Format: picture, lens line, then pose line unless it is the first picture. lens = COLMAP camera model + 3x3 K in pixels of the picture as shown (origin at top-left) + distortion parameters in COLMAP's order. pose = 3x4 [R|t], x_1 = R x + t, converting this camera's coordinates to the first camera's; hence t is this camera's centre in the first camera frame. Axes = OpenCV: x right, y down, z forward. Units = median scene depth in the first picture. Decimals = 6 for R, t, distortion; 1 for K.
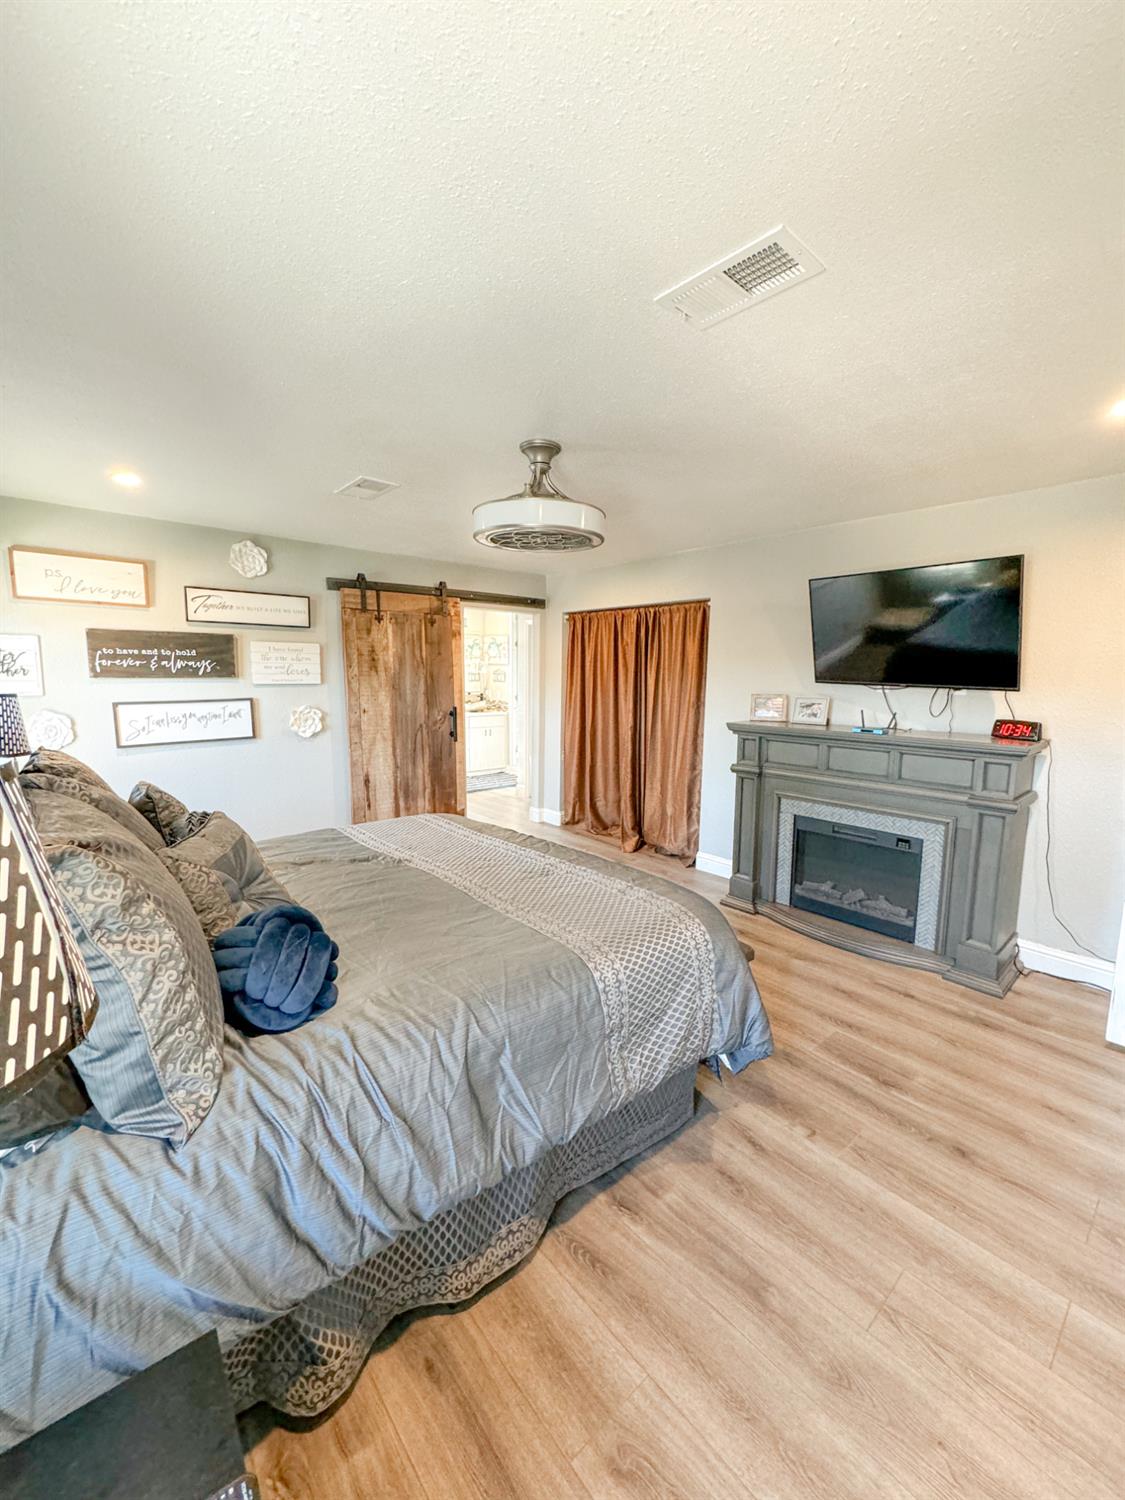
lens RADIAL K [[595.6, 0, 561.8], [0, 595.6, 751.1], [0, 0, 1]] dist [-0.008389, -0.000037]
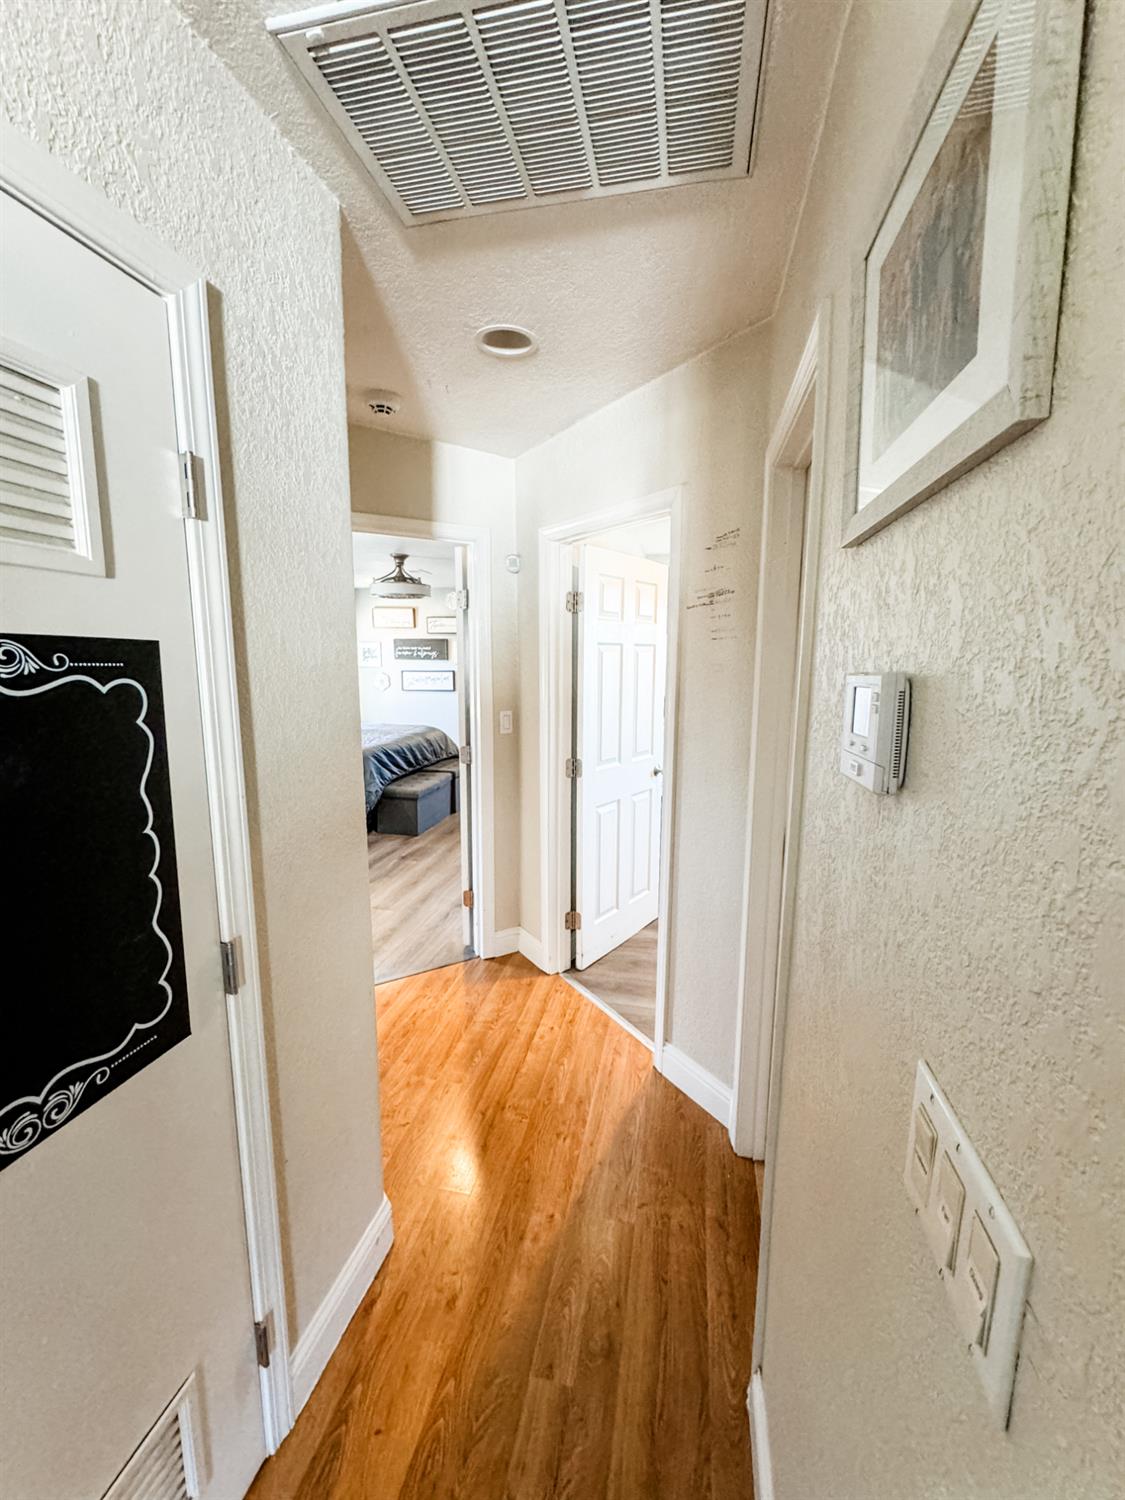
lens RADIAL K [[595.6, 0, 558.0], [0, 595.6, 744.4], [0, 0, 1]] dist [-0.008389, -0.000037]
pose [[0.602140, 0.116184, -0.789892, 1.468849], [-0.111966, 0.991866, 0.060540, -0.005317], [0.790500, 0.051988, 0.610251, 0.090062]]
